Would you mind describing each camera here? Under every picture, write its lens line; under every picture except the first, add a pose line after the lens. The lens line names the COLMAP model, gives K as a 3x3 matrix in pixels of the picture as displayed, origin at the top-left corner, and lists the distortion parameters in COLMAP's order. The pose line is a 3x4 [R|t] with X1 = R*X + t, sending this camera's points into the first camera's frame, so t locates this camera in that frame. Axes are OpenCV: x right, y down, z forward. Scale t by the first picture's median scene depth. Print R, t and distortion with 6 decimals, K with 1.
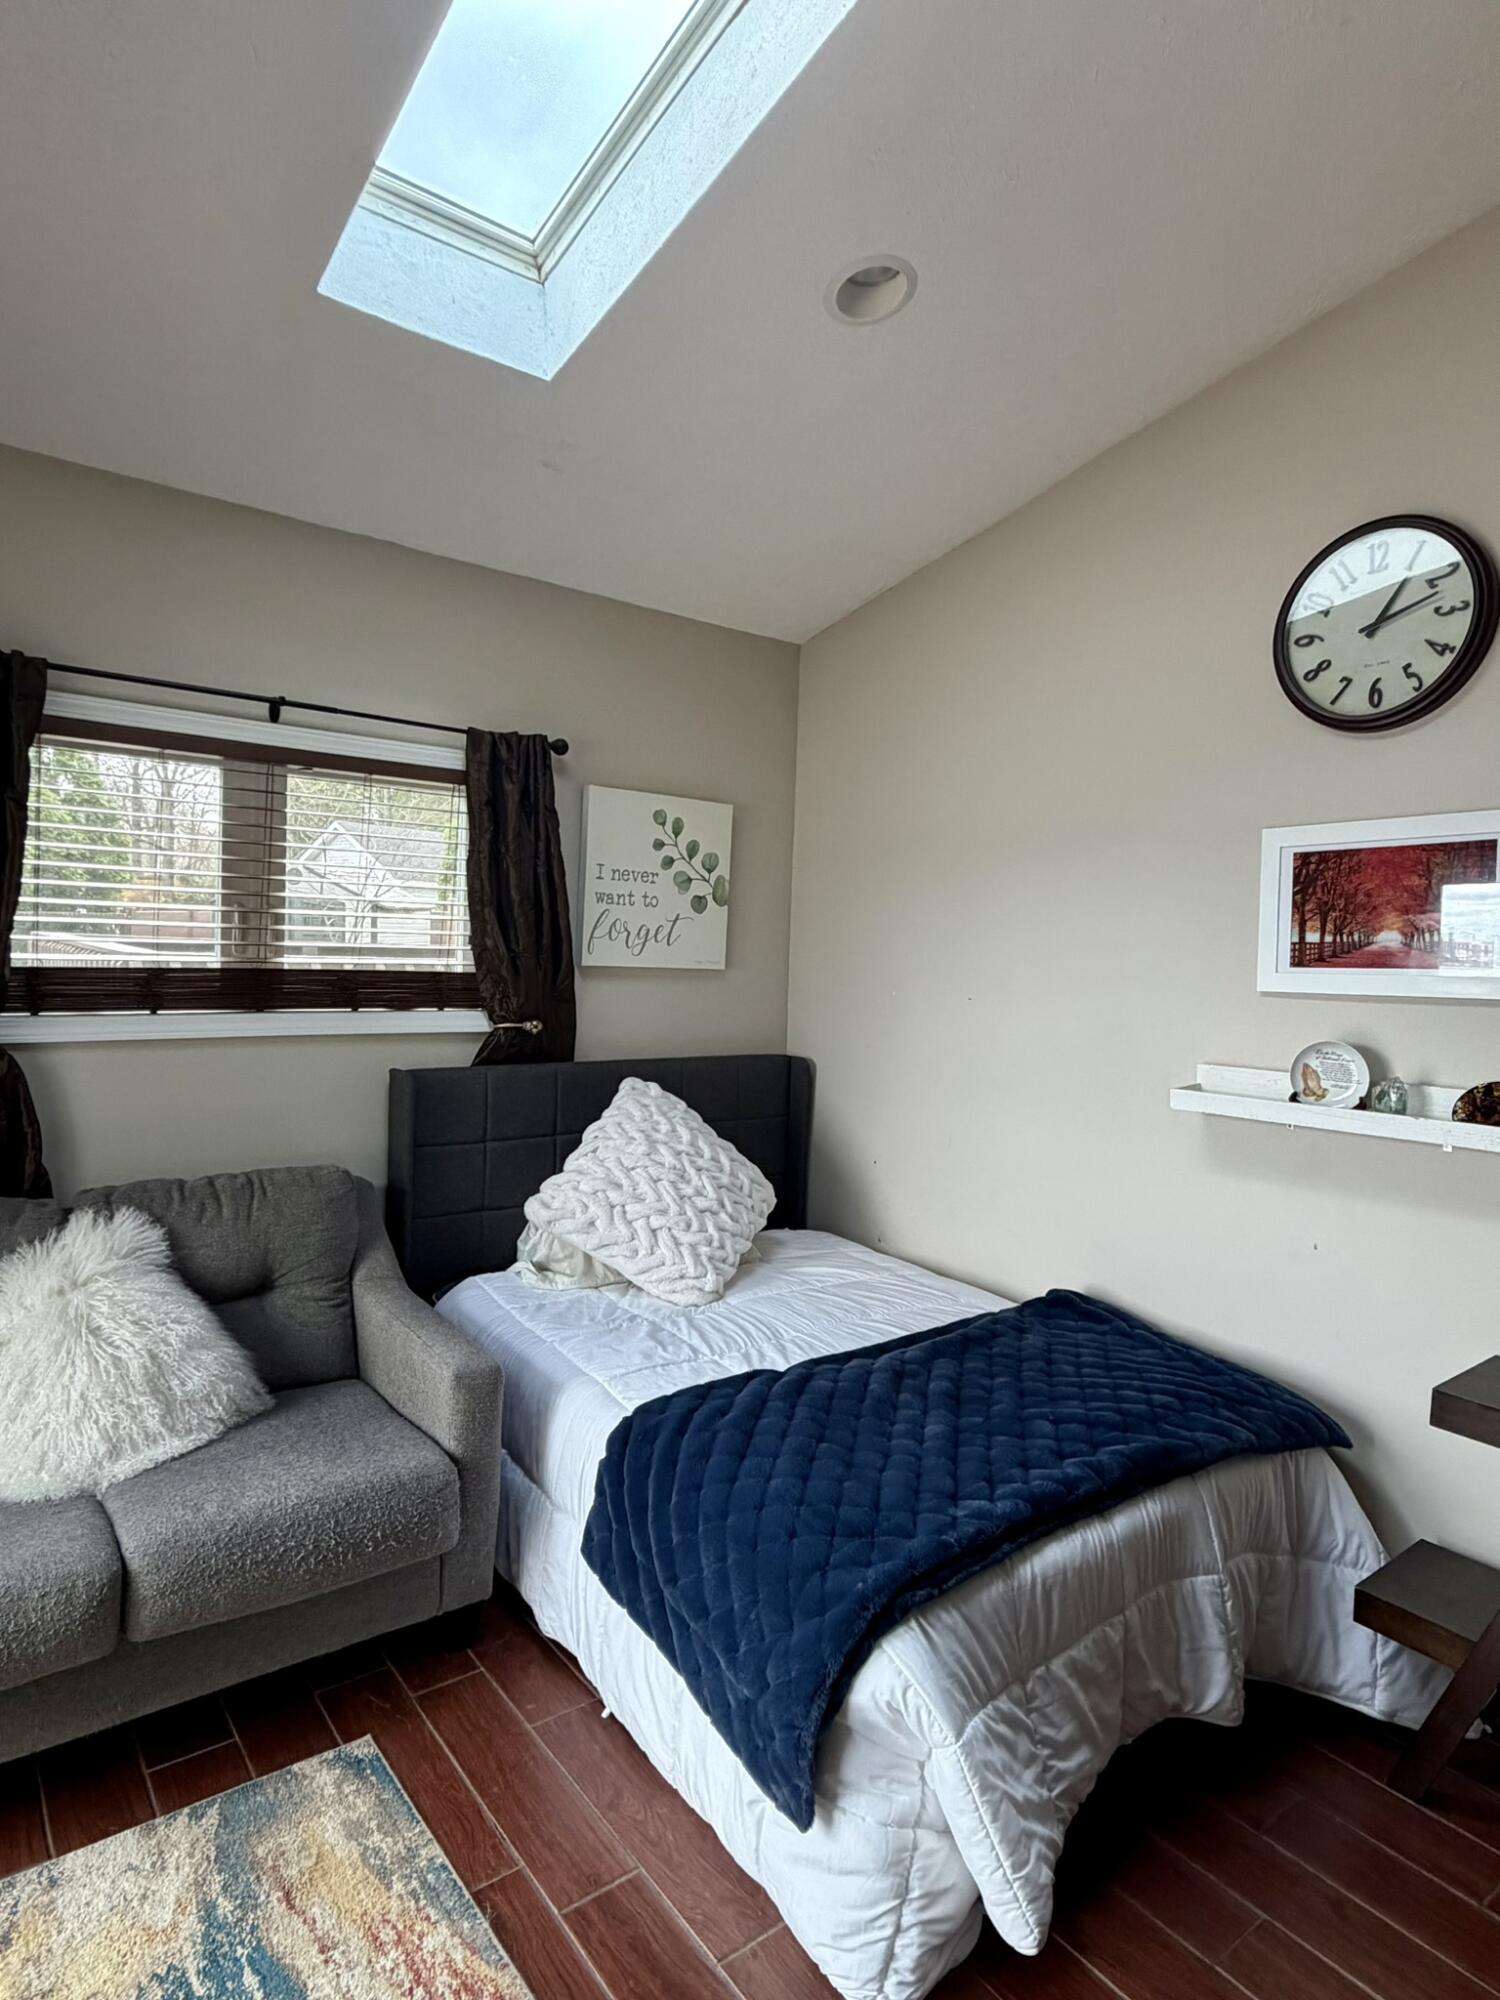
lens RADIAL K [[1122.1, 0, 713.1], [0, 1122.1, 993.5], [0, 0, 1]] dist [-0.004364, -0.000700]
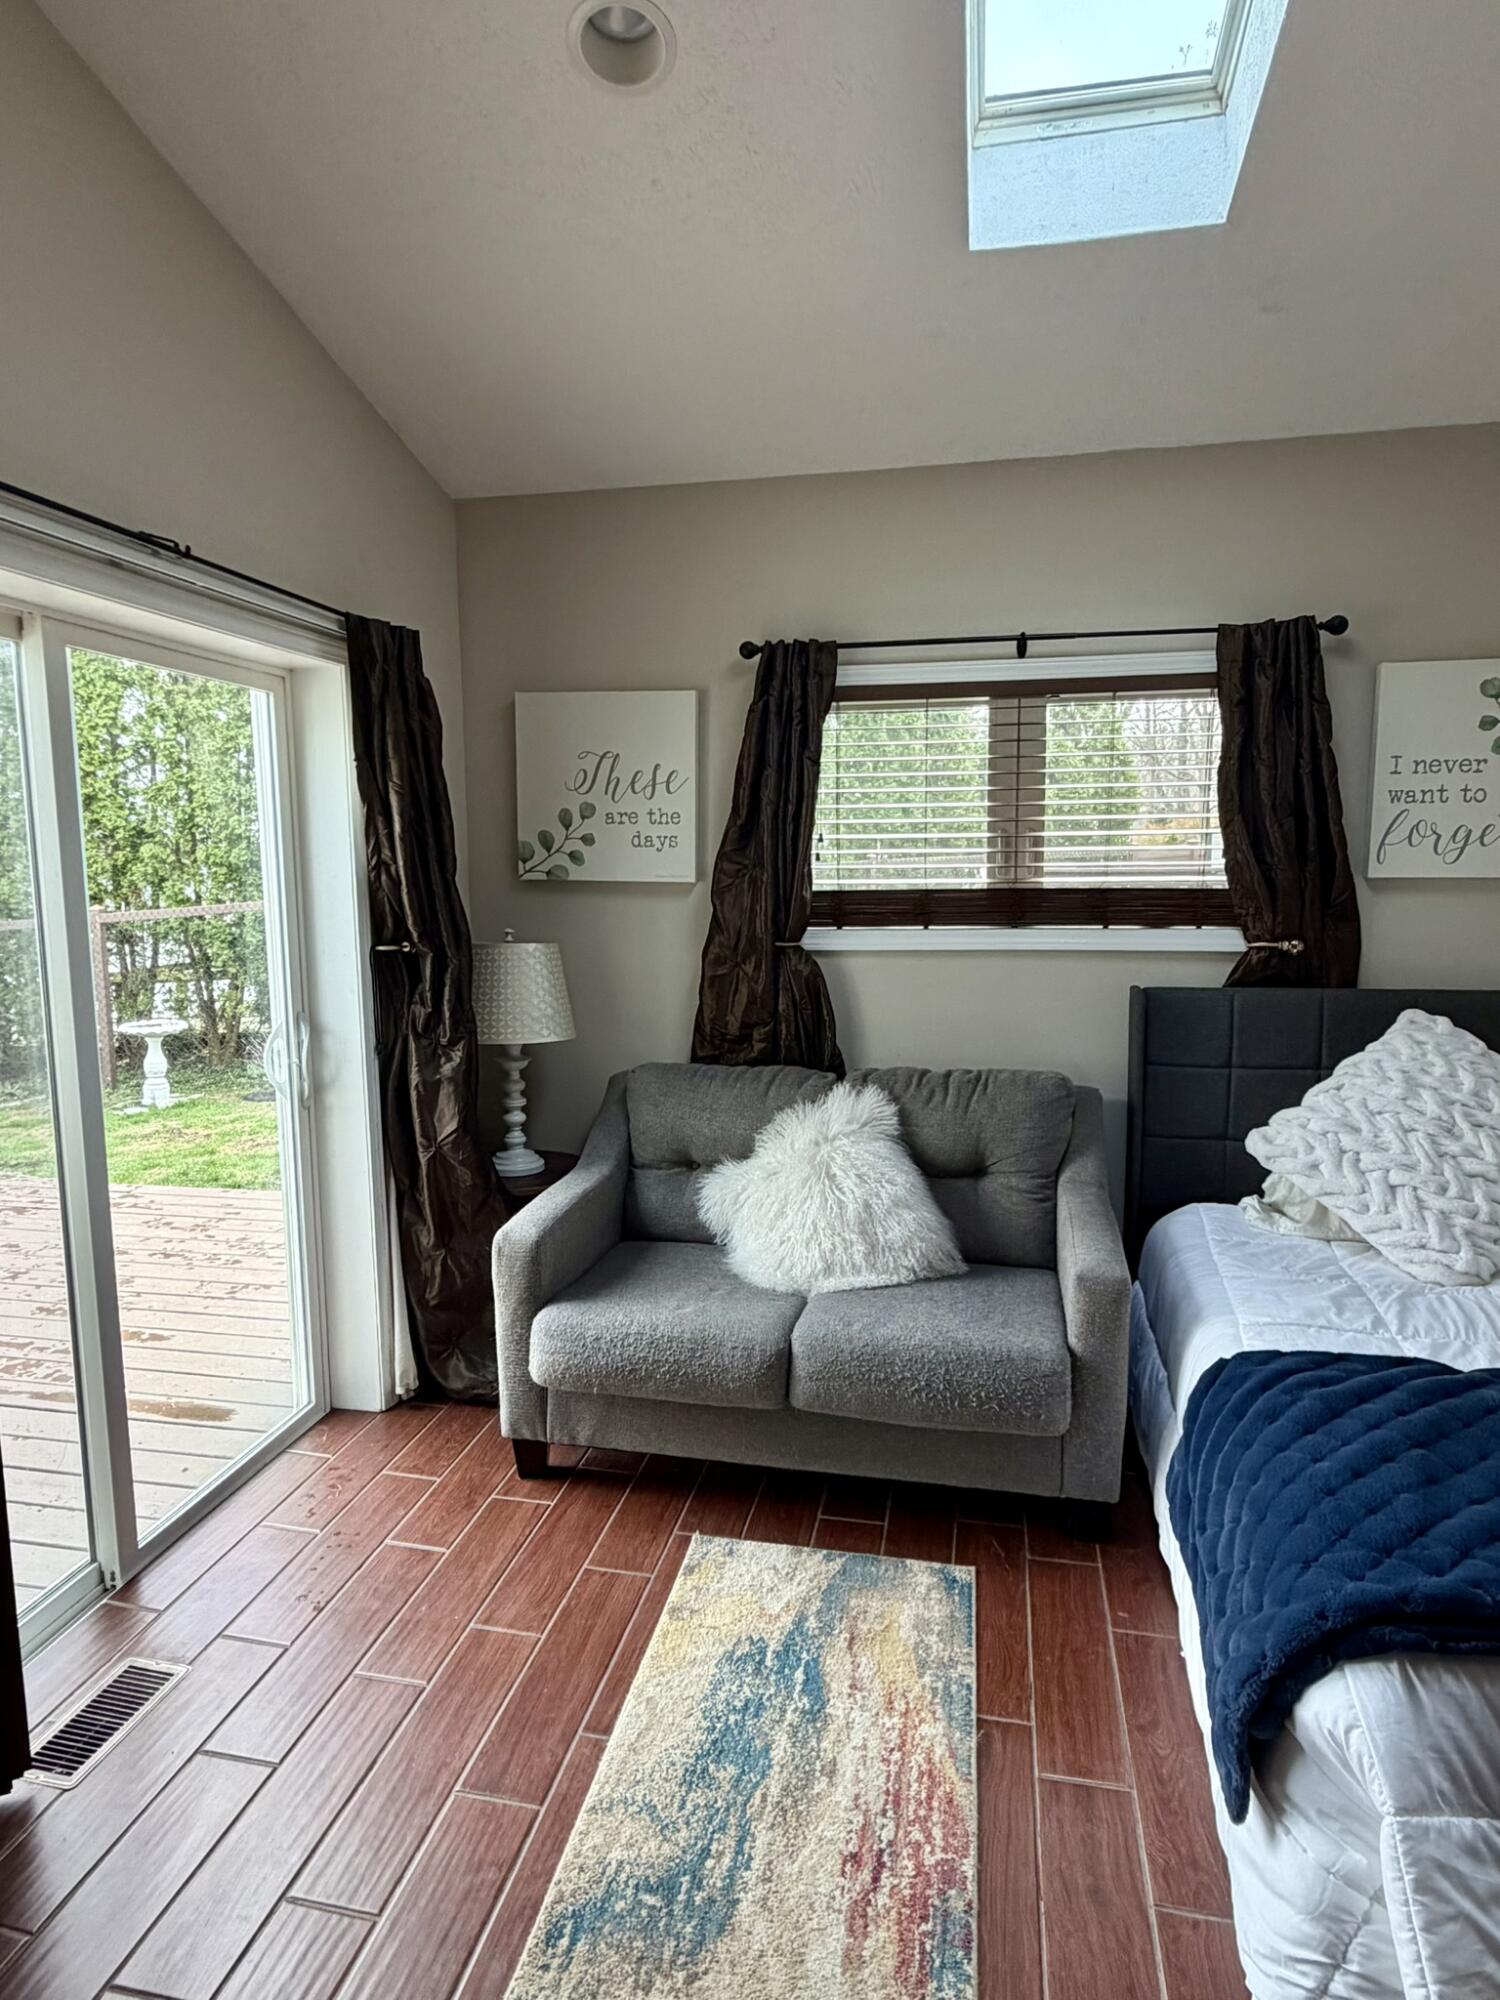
lens RADIAL K [[1122.1, 0, 713.1], [0, 1122.1, 993.5], [0, 0, 1]] dist [-0.004364, -0.000700]
pose [[0.655468, 0.046406, -0.753796, 0.269452], [-0.001691, 0.998198, 0.059982, 0.017331], [0.755221, -0.038042, 0.654365, 0.070631]]
